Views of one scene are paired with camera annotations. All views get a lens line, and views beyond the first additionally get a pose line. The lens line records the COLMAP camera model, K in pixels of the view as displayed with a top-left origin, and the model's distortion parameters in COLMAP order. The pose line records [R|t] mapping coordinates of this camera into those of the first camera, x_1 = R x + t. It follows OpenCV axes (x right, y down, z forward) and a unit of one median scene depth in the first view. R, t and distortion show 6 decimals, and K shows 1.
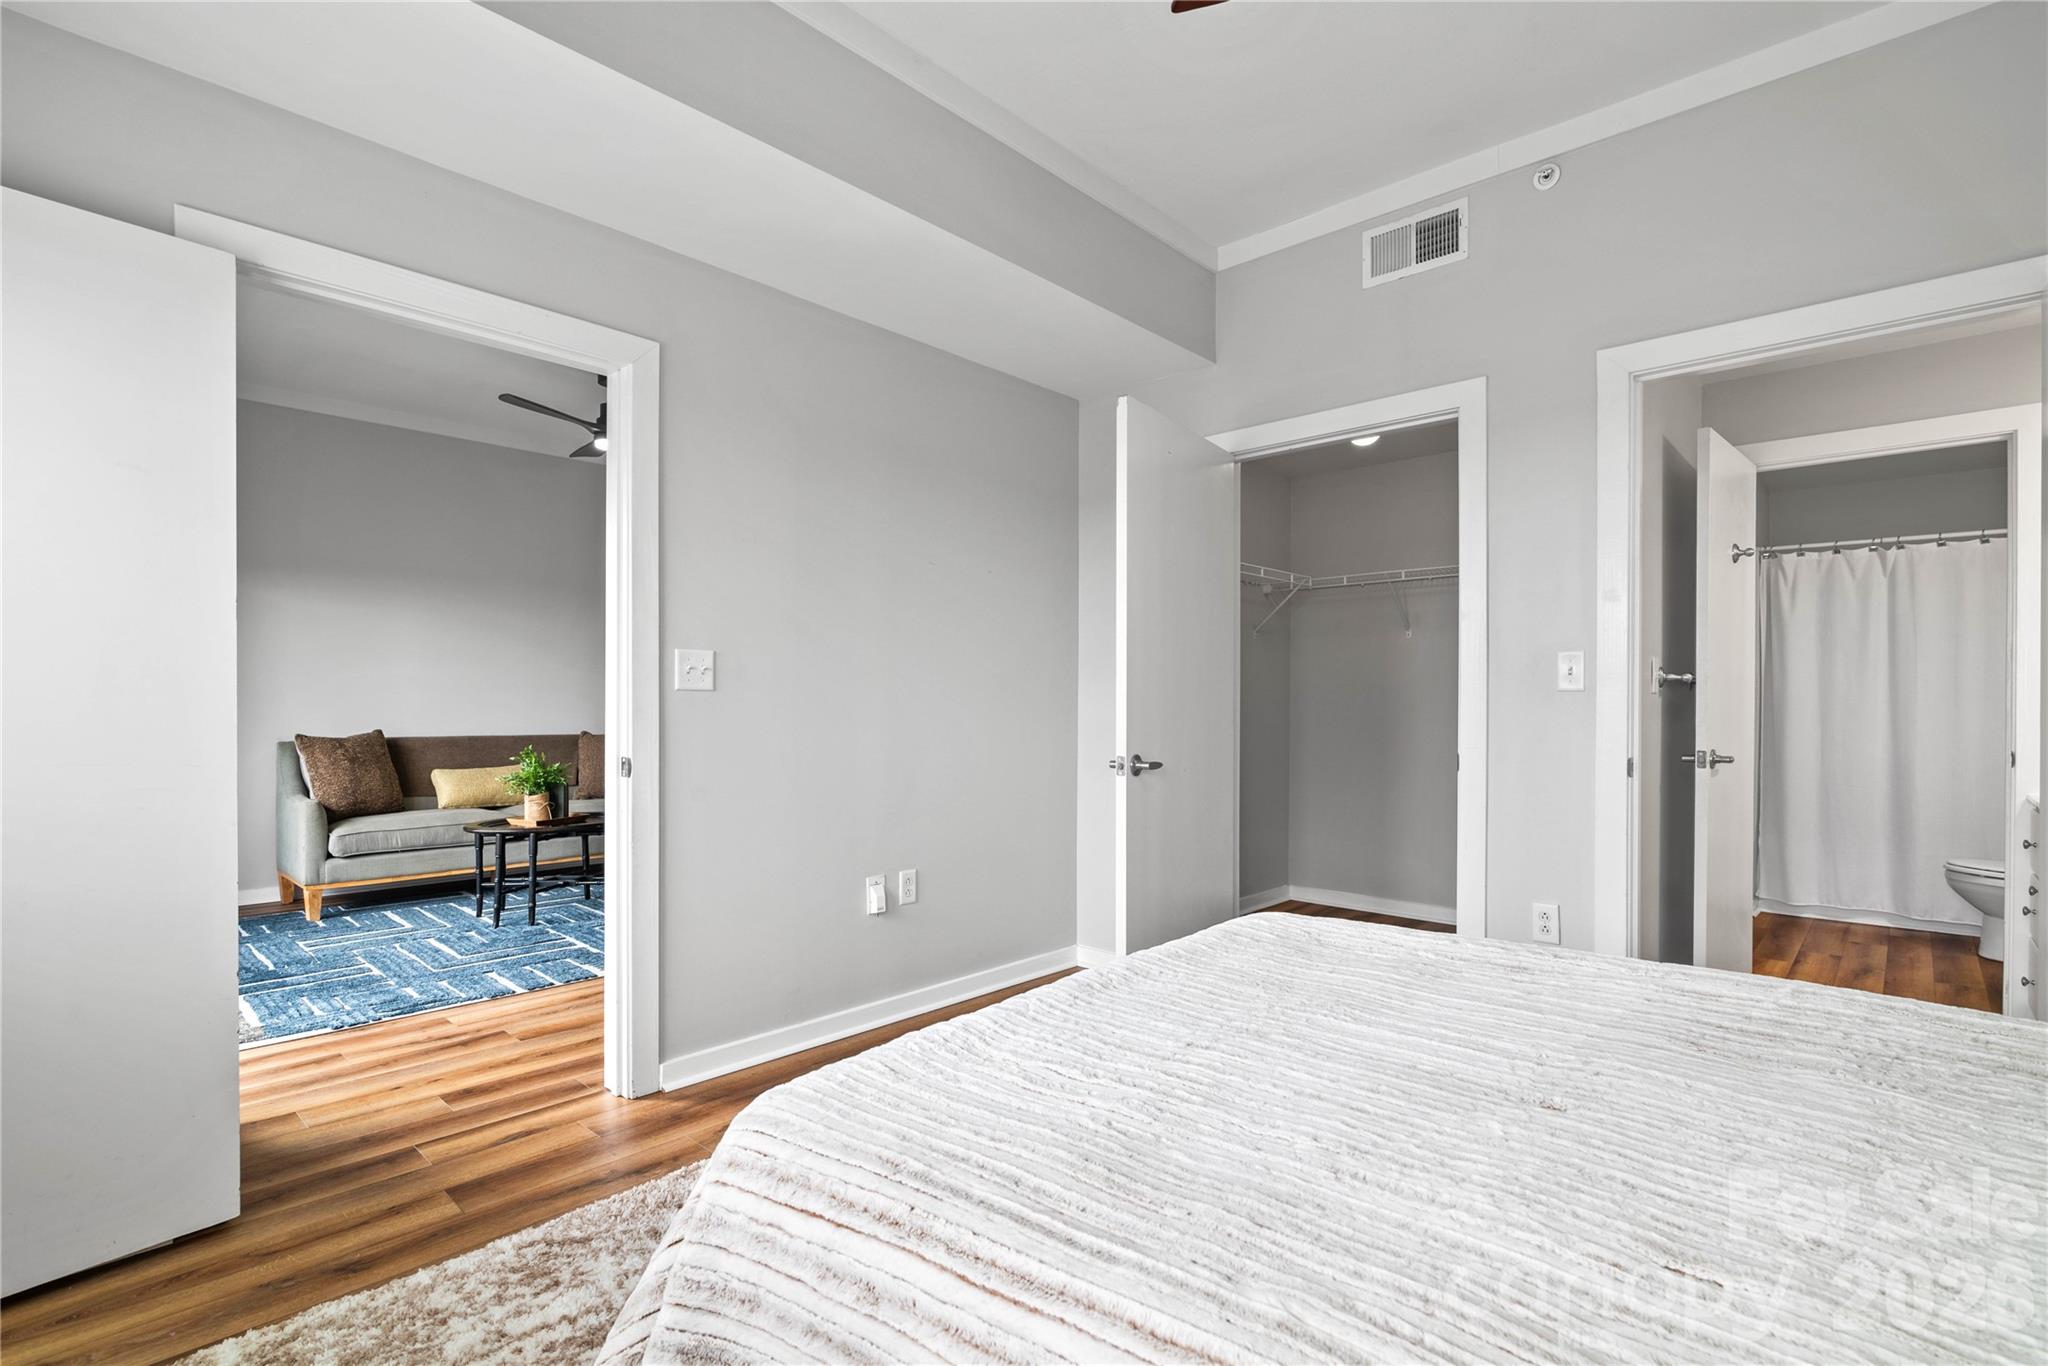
lens RADIAL K [[950.8, 0, 1026.5], [0, 950.8, 711.6], [0, 0, 1]] dist [-0.008970, 0.001142]
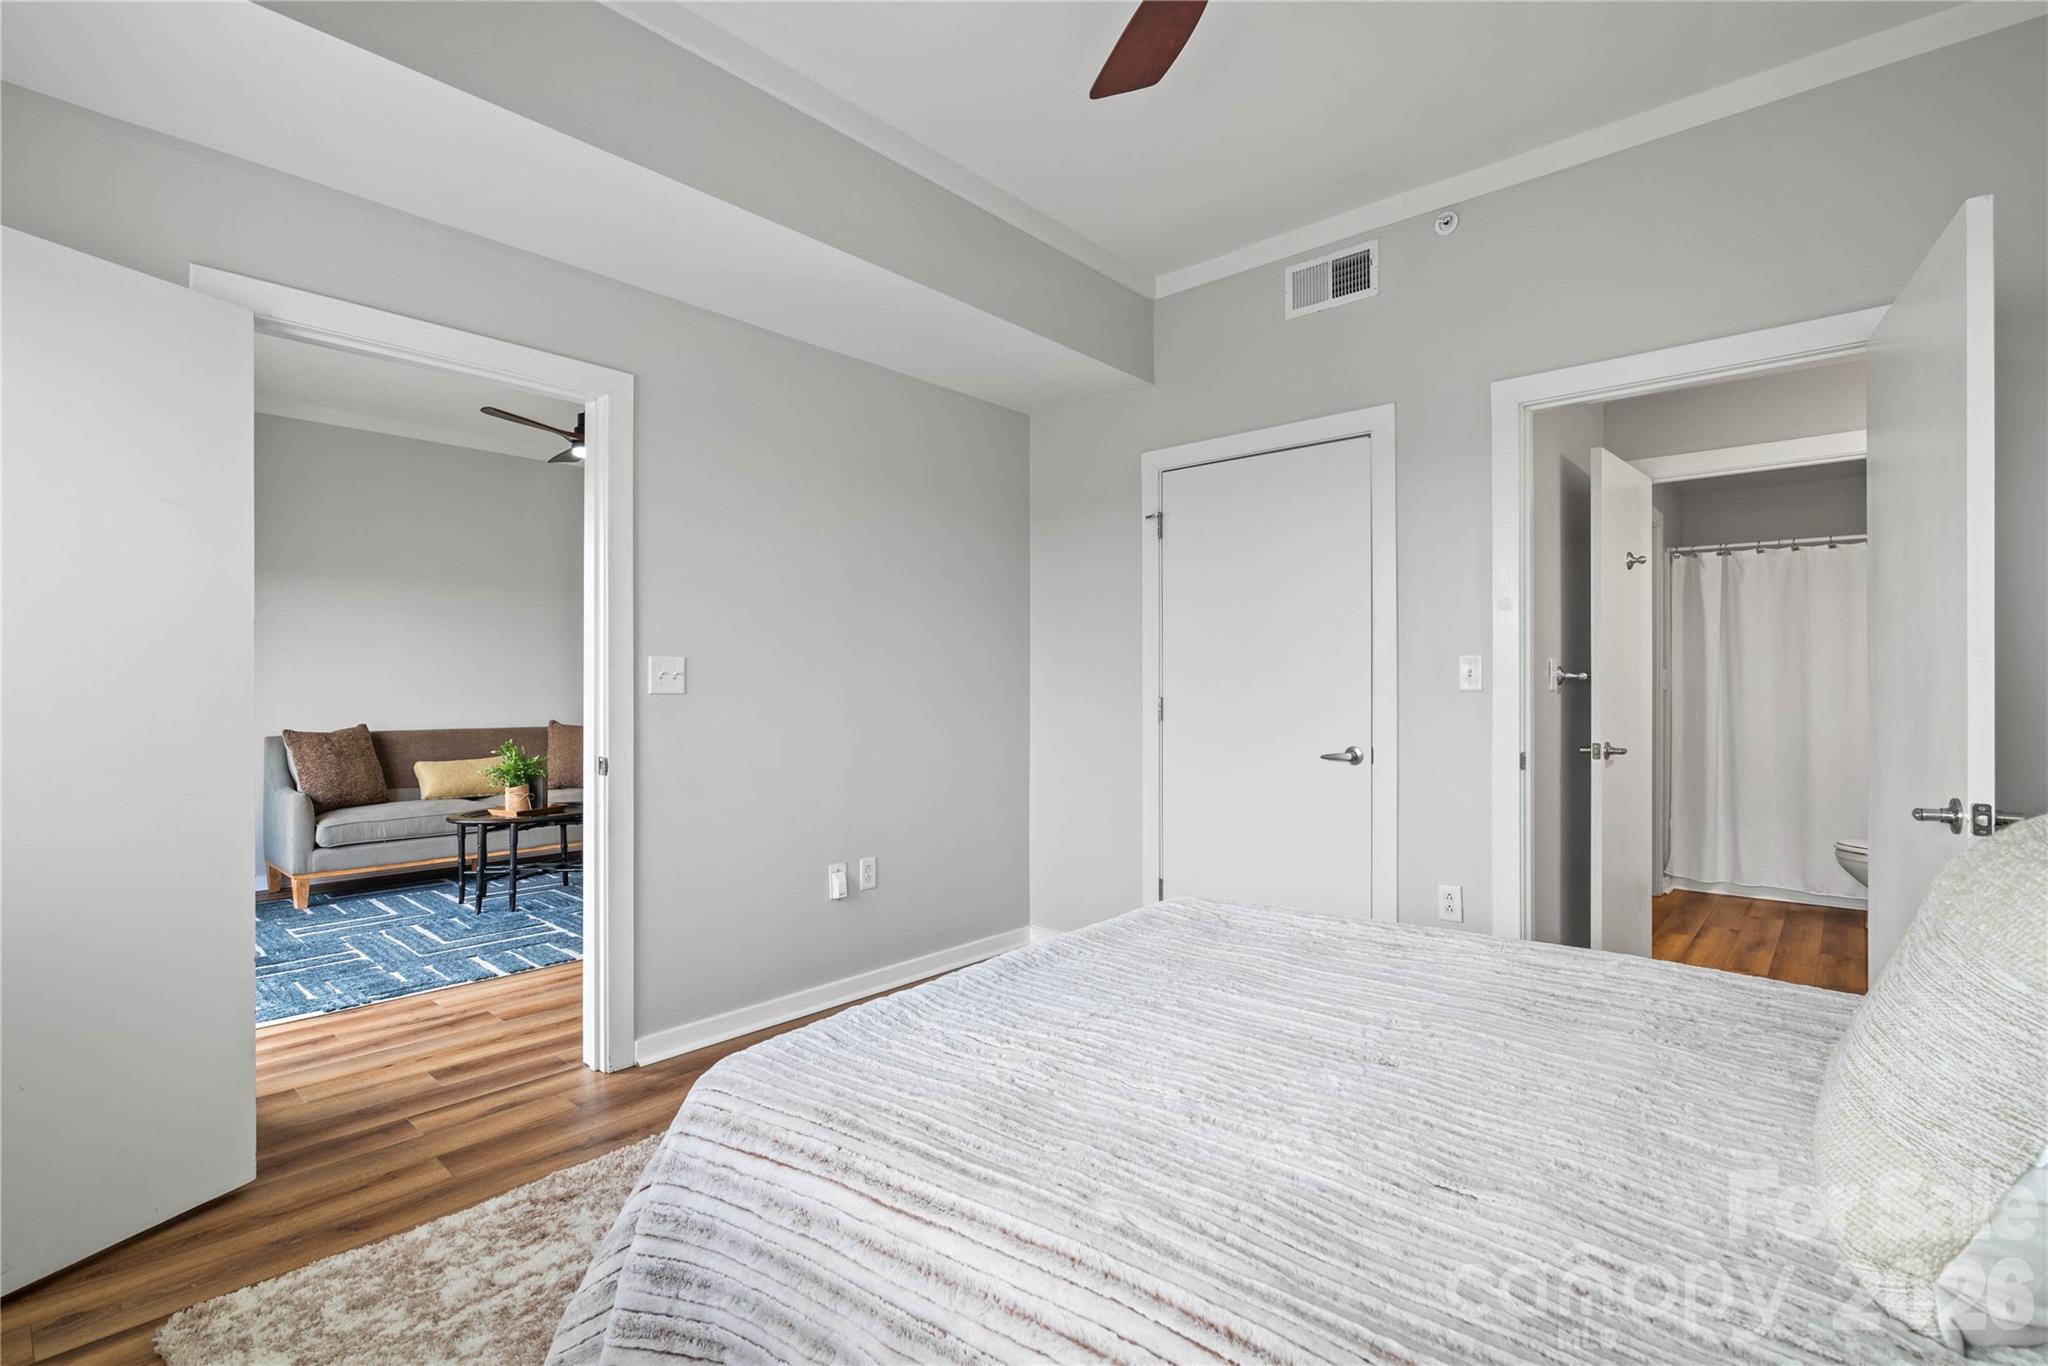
lens RADIAL K [[950.8, 0, 1023.9], [0, 950.8, 680.4], [0, 0, 1]] dist [-0.008970, 0.001142]
pose [[0.999818, -0.003963, 0.018666, 0.043285], [0.004143, 0.999945, -0.009643, -0.030312], [-0.018627, 0.009719, 0.999779, -0.104757]]
